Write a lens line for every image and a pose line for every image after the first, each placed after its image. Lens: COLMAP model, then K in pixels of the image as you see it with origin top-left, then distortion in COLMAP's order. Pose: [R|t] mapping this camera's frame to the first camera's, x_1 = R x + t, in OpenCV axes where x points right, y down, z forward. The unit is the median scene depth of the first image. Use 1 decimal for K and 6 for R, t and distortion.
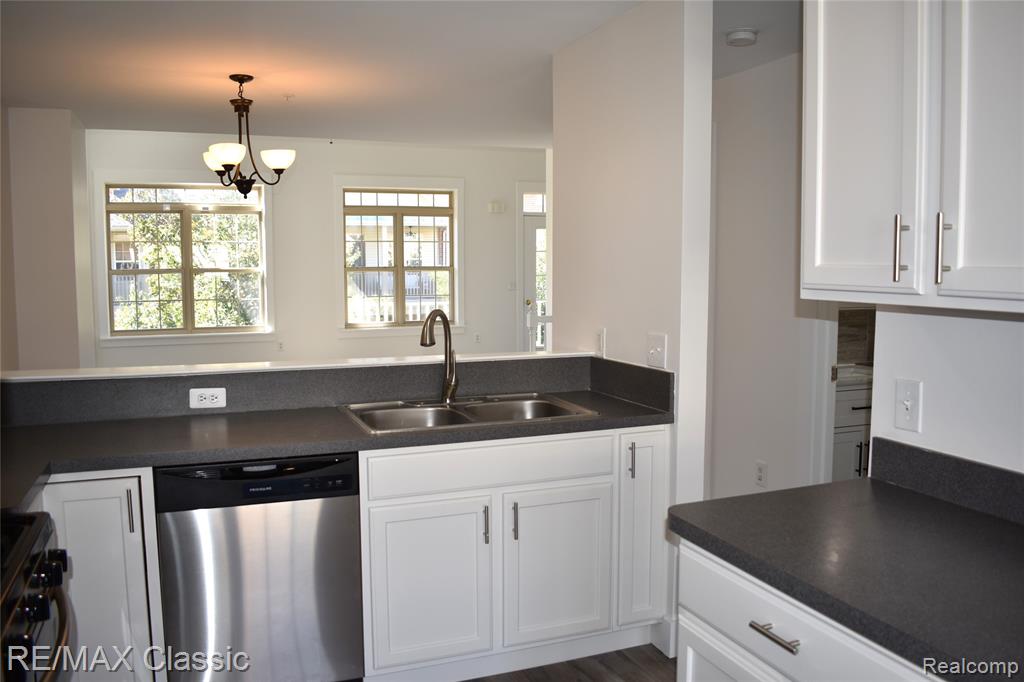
lens RADIAL K [[835.4, 0, 512.0], [0, 835.4, 341.0], [0, 0, 1]] dist [-0.092507, 0.010927]
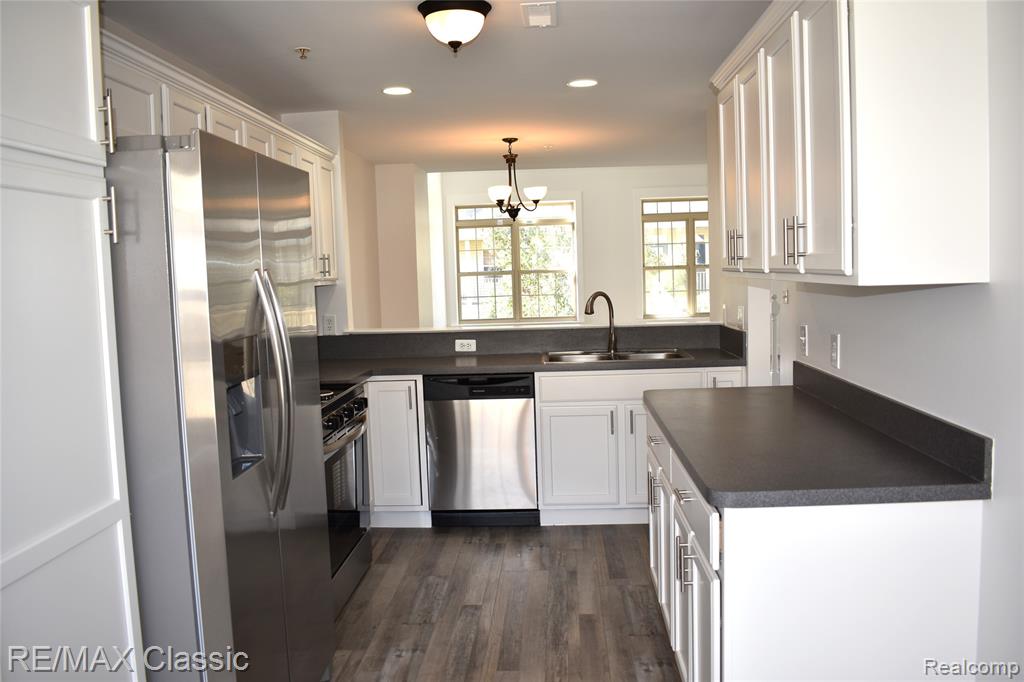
lens RADIAL K [[835.4, 0, 512.0], [0, 835.4, 341.0], [0, 0, 1]] dist [-0.092507, 0.010927]
pose [[0.908547, 0.009265, -0.417679, 0.302222], [-0.009319, 0.999955, 0.001910, 0.039183], [0.417678, 0.002157, 0.908592, -0.360136]]
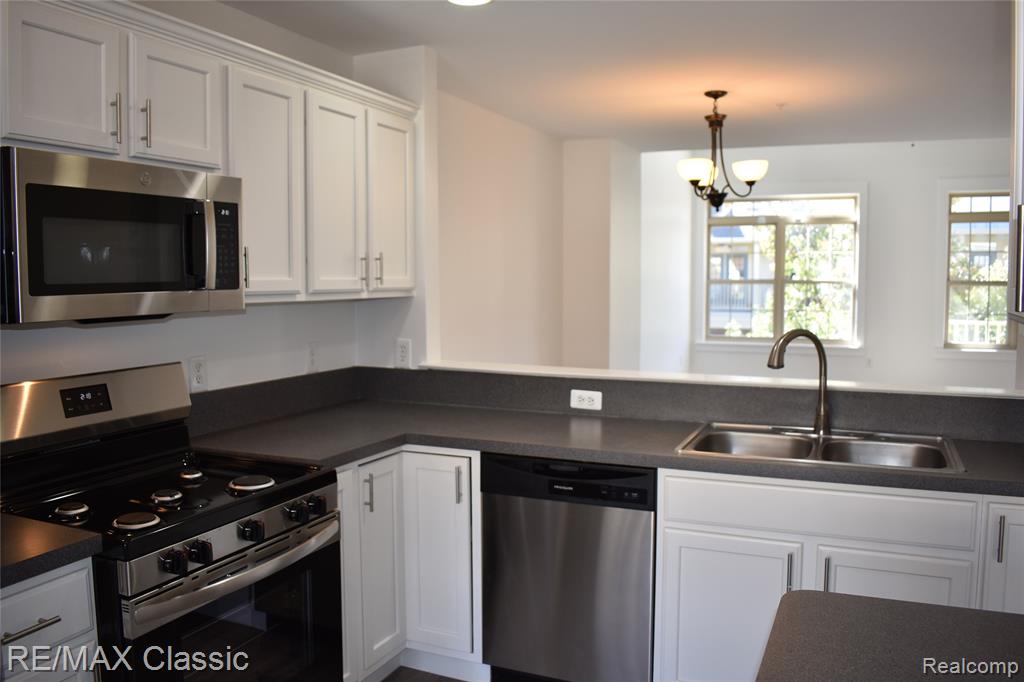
lens RADIAL K [[835.4, 0, 512.0], [0, 835.4, 341.0], [0, 0, 1]] dist [-0.092507, 0.010927]
pose [[0.704195, 0.057748, -0.707655, 0.233772], [-0.066663, 0.997662, 0.015077, -0.012695], [0.706870, 0.036557, 0.706398, 0.107971]]
